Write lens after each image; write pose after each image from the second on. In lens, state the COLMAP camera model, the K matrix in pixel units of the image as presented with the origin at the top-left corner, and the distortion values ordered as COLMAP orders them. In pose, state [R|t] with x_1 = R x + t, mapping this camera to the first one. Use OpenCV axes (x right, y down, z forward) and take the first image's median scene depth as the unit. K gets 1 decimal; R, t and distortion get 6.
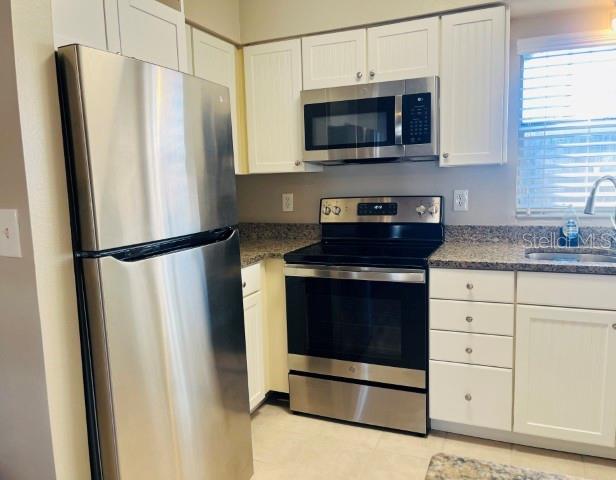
lens RADIAL K [[487.2, 0, 308.0], [0, 487.2, 240.0], [0, 0, 1]] dist [0.001511, -0.000184]
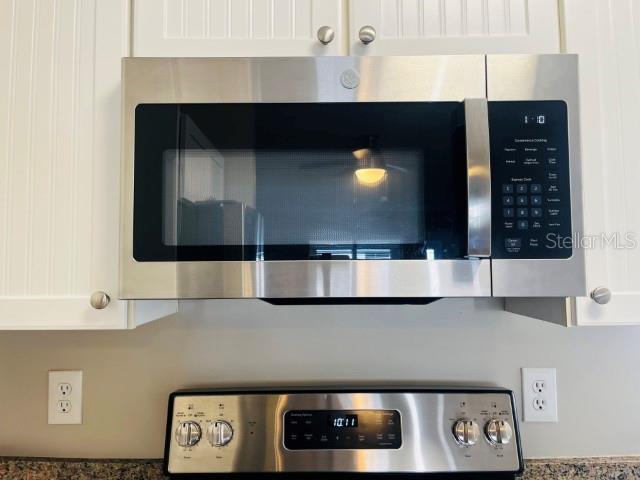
lens RADIAL K [[487.7, 0, 319.5], [0, 487.7, 250.1], [0, 0, 1]] dist [0.009805, 0.003866]
pose [[0.922678, 0.042188, 0.383258, -0.014581], [0.022544, 0.986392, -0.162855, -0.140259], [-0.384913, 0.158903, 0.909171, 0.698202]]
